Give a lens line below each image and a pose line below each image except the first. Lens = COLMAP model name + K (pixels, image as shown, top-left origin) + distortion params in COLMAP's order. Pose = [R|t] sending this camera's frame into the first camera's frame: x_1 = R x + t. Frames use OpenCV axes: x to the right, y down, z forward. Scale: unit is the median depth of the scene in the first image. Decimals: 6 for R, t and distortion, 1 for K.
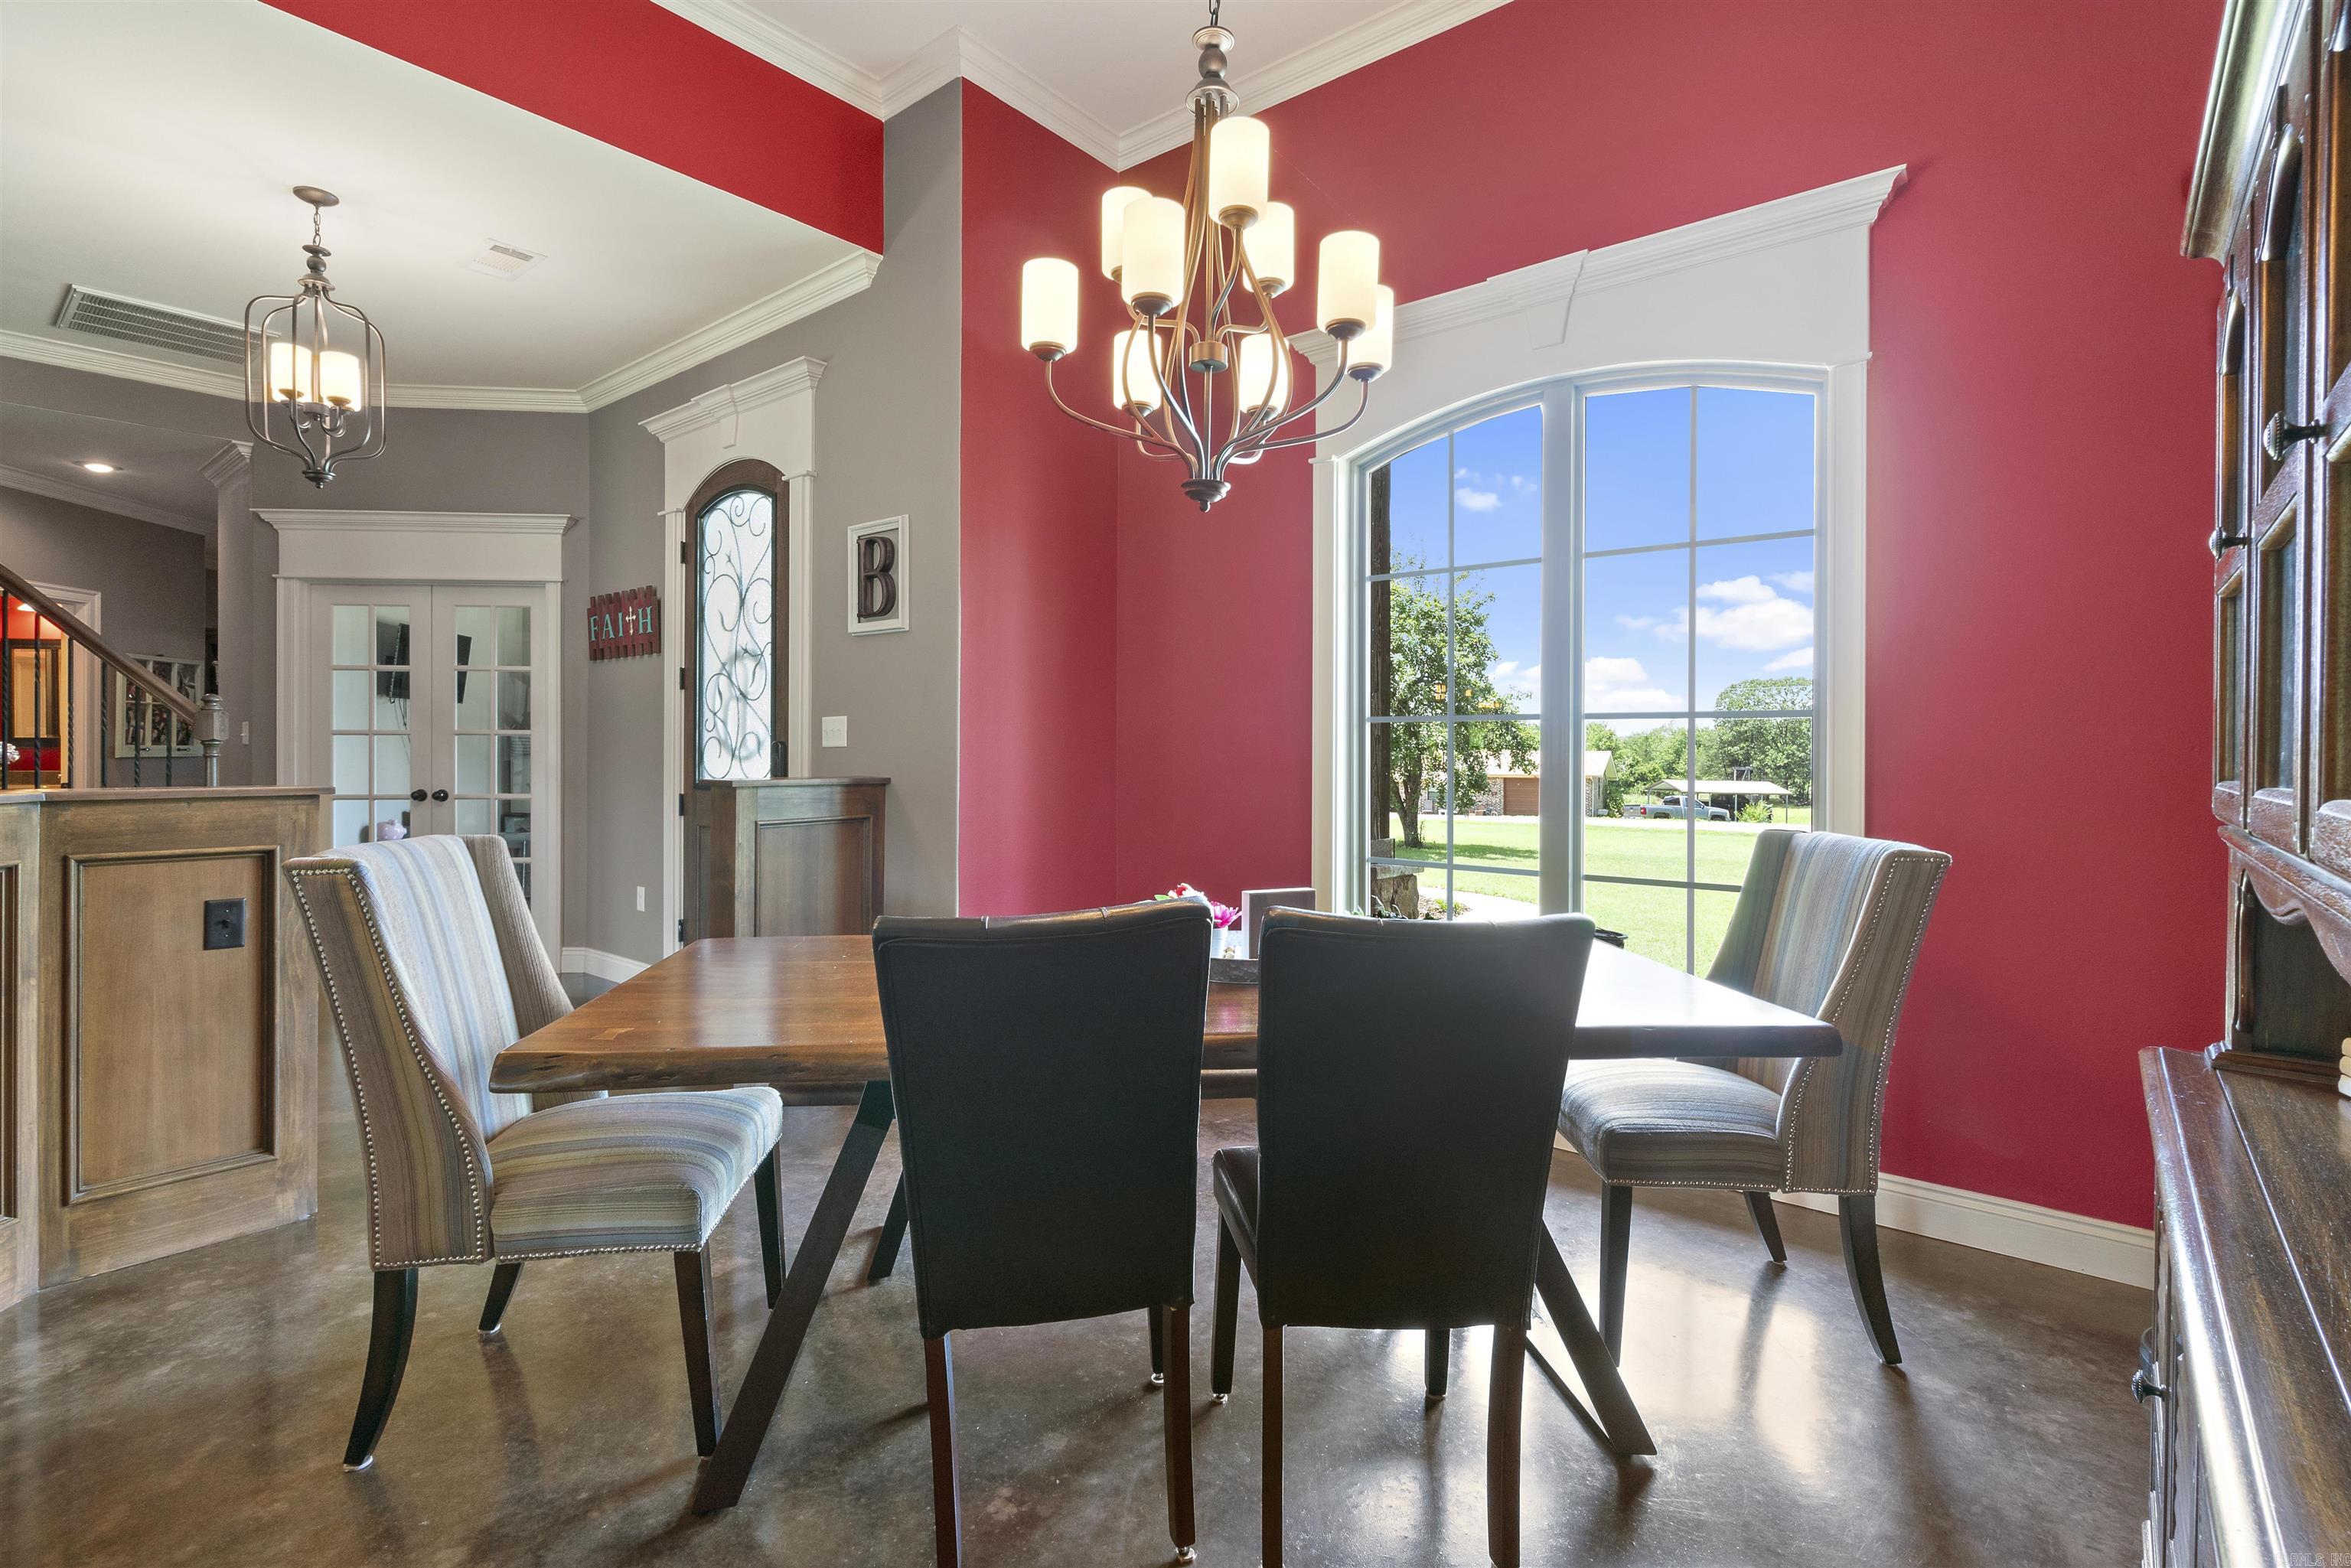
lens RADIAL K [[1112.1, 0, 1176.7], [0, 1112.1, 753.4], [0, 0, 1]] dist [-0.003273, -0.001061]
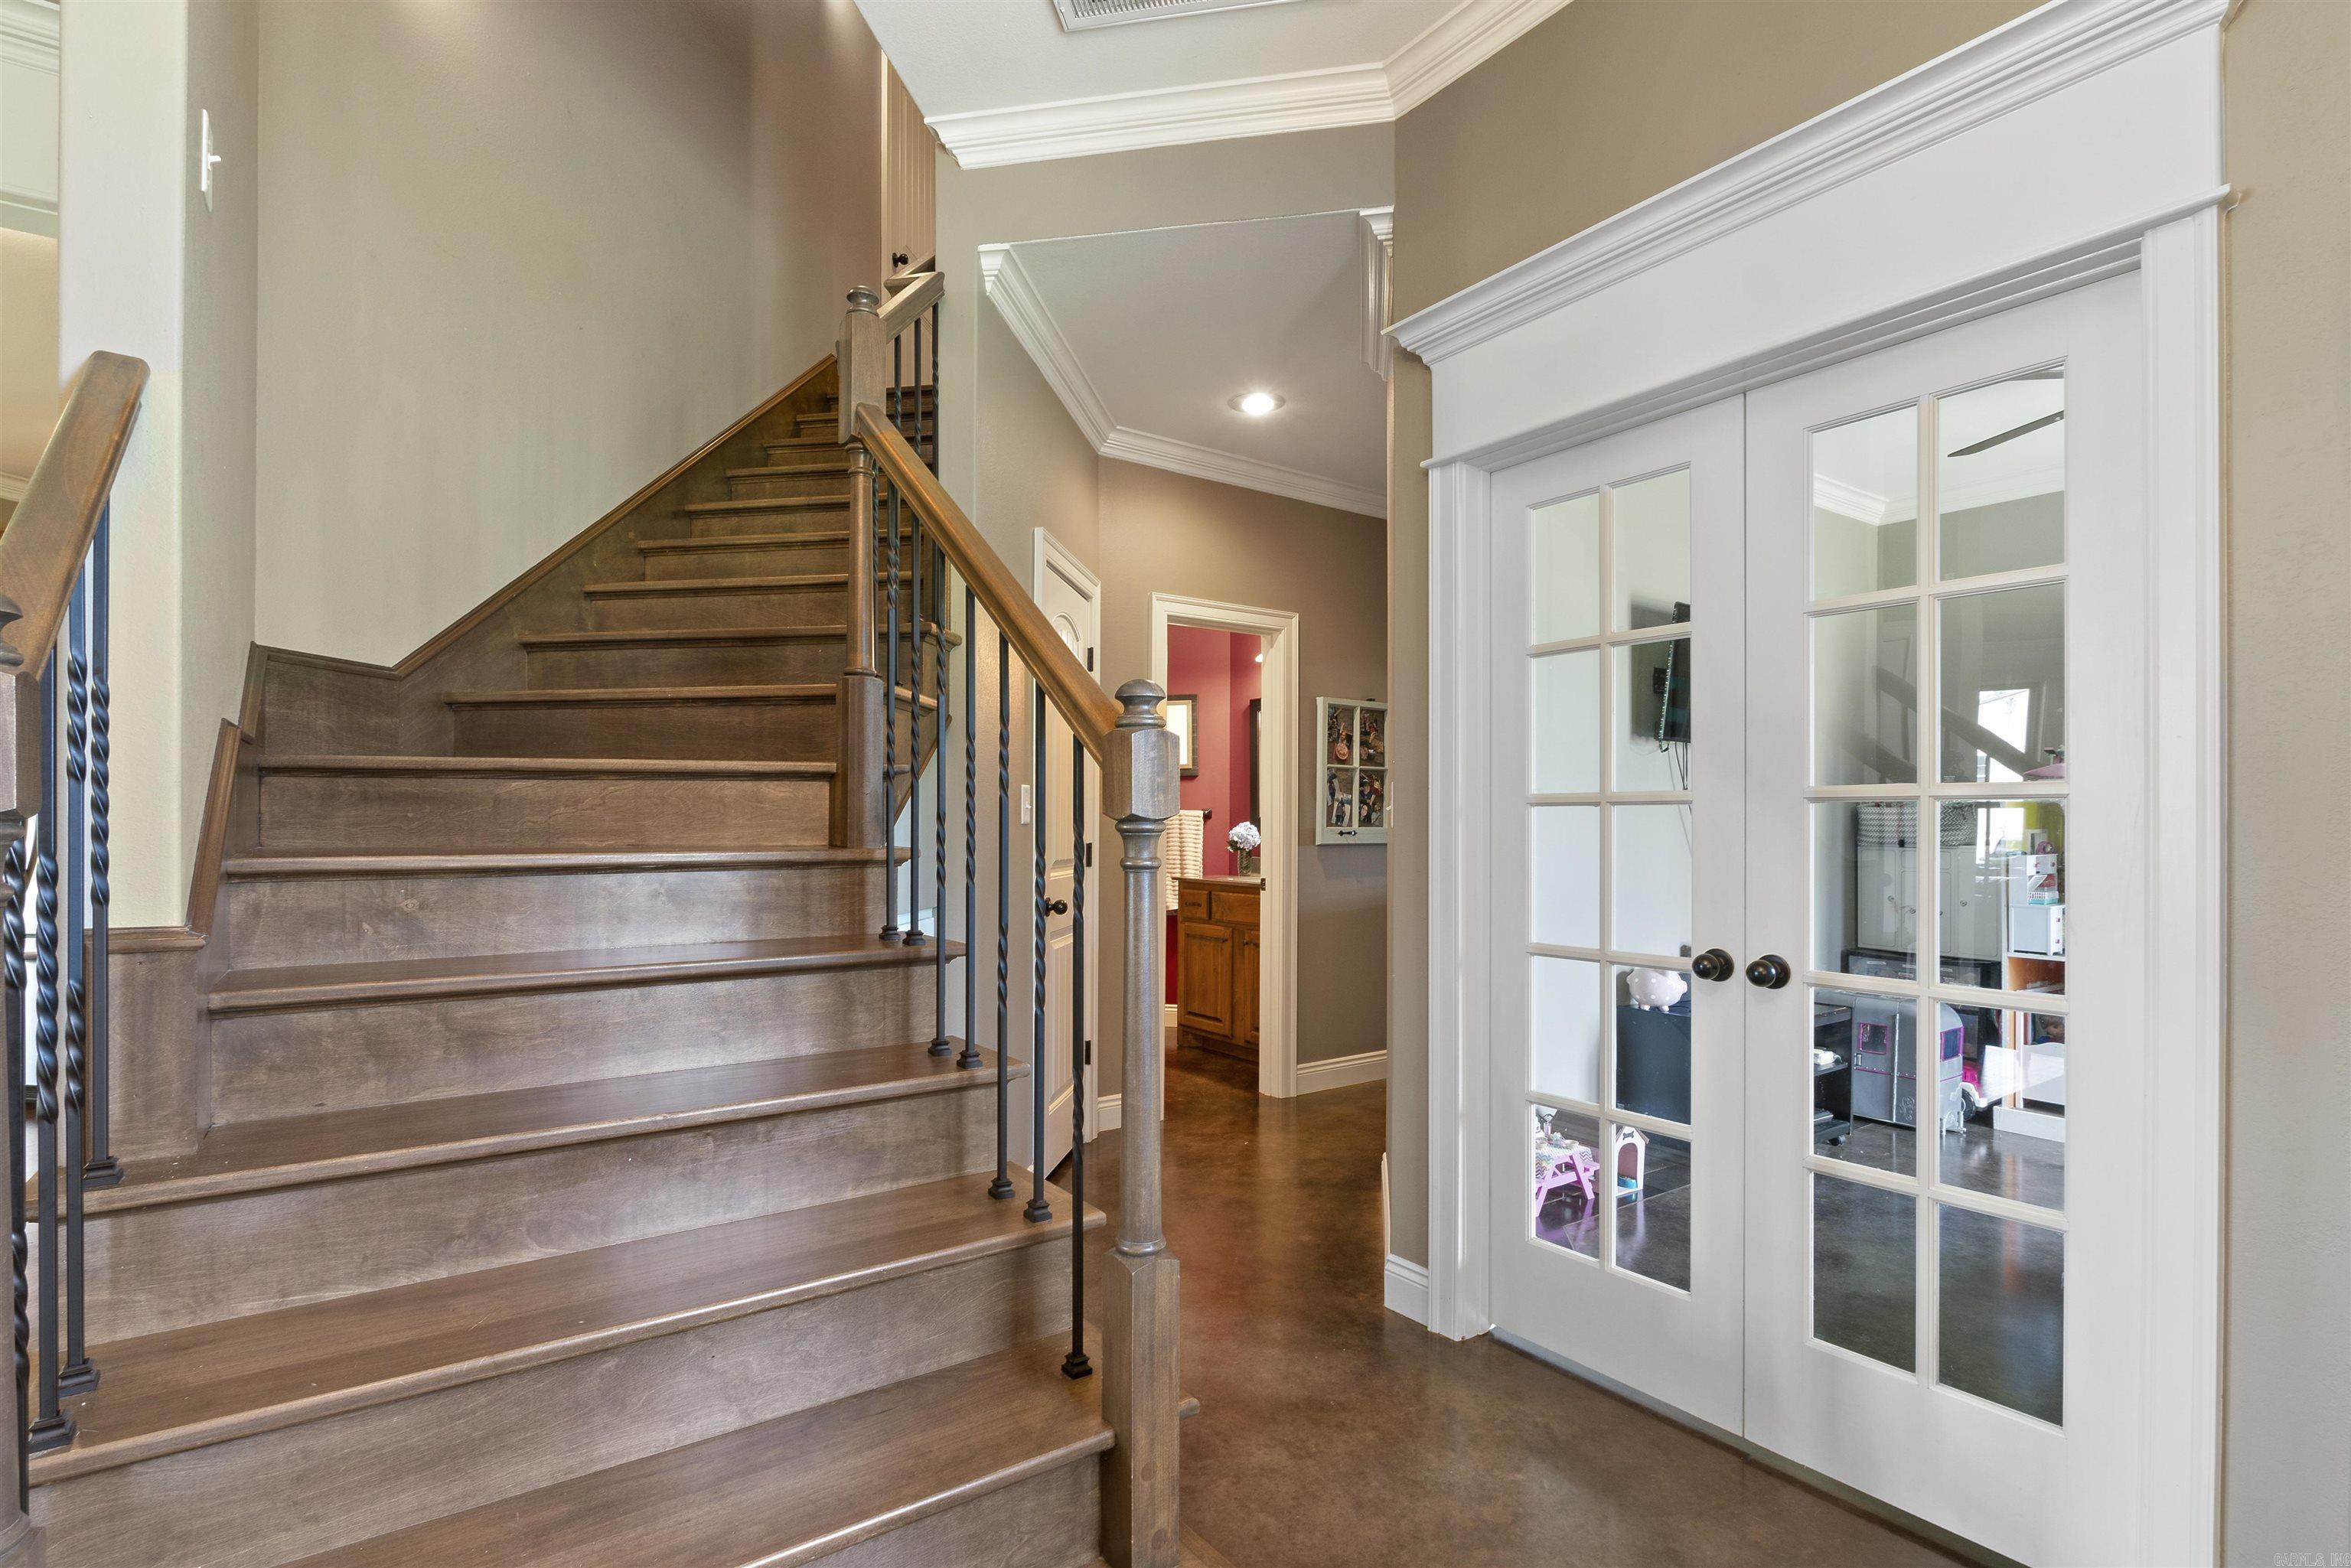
lens RADIAL K [[1121.8, 0, 1171.3], [0, 1121.8, 820.8], [0, 0, 1]] dist [0.001235, 0.000390]
pose [[0.507112, -0.003960, -0.861871, -0.409817], [-0.003185, 0.999974, -0.006468, -0.007053], [0.861874, 0.006025, 0.507086, 0.593763]]
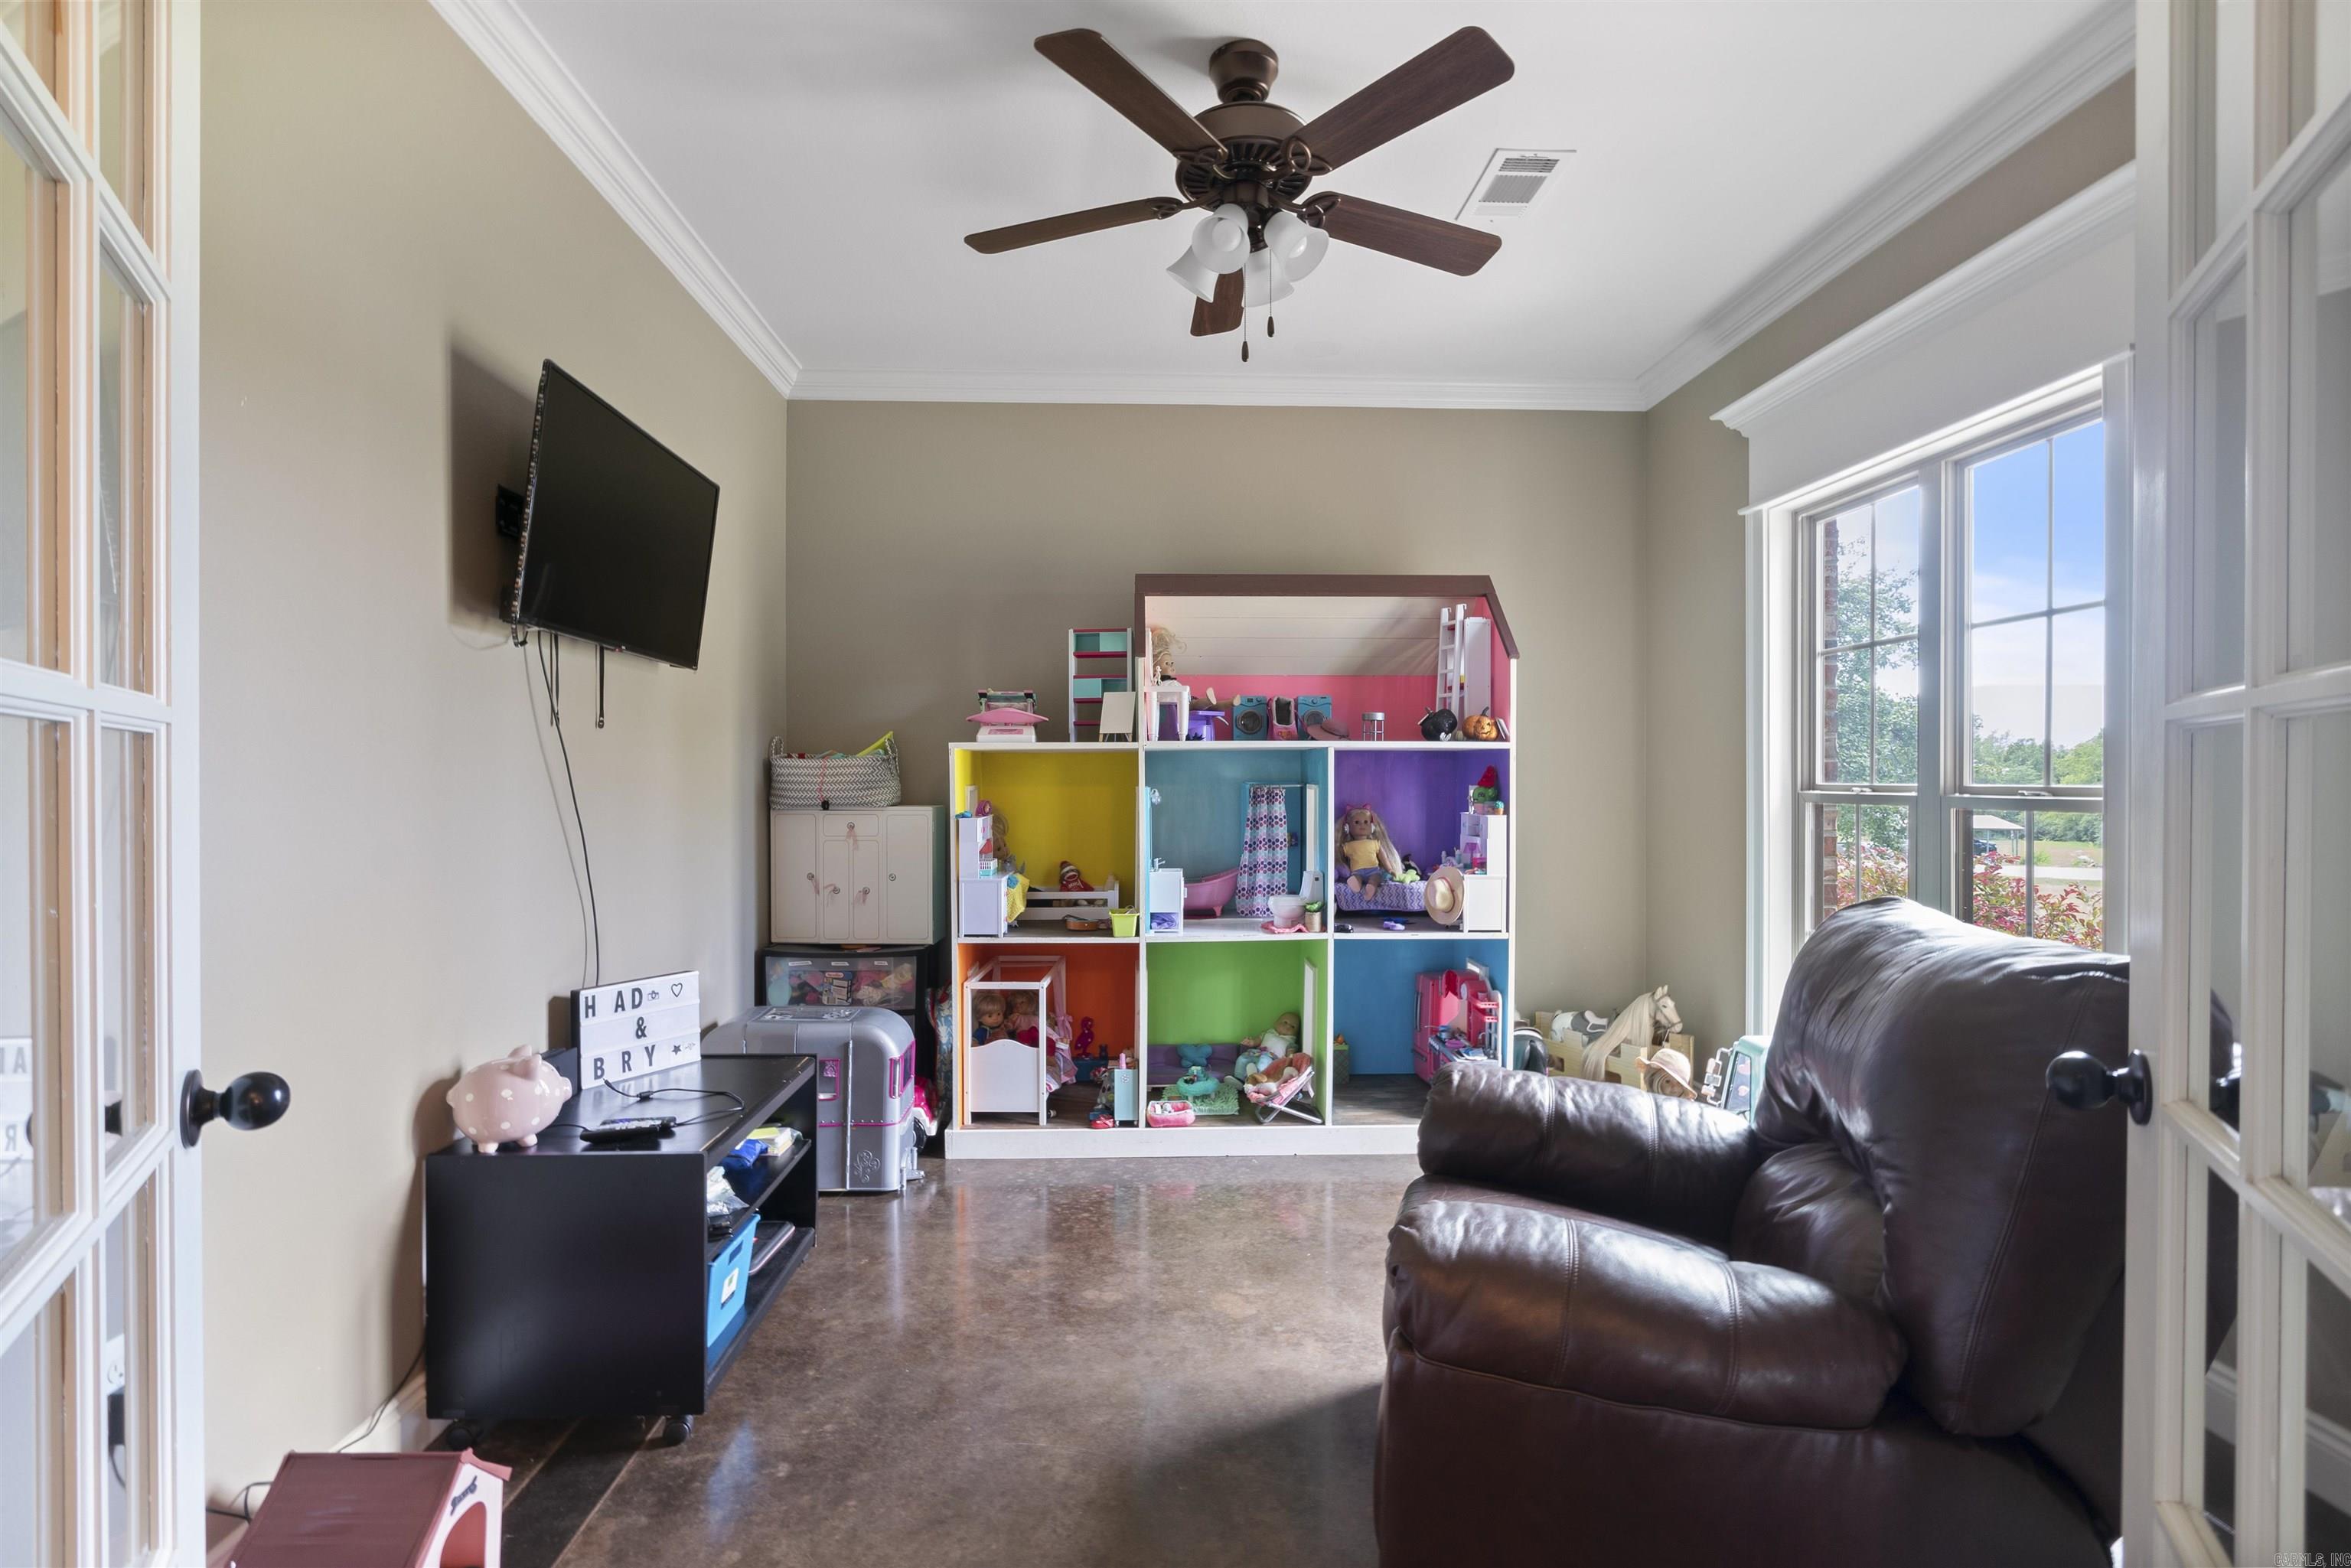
lens RADIAL K [[1087.4, 0, 1175.5], [0, 1087.4, 784.0], [0, 0, 1]] dist [-0.000606, -0.000140]
pose [[0.999315, -0.002345, -0.036923, -0.513830], [0.002306, 0.999997, -0.001098, -0.007731], [0.036925, 0.001012, 0.999318, 0.722104]]
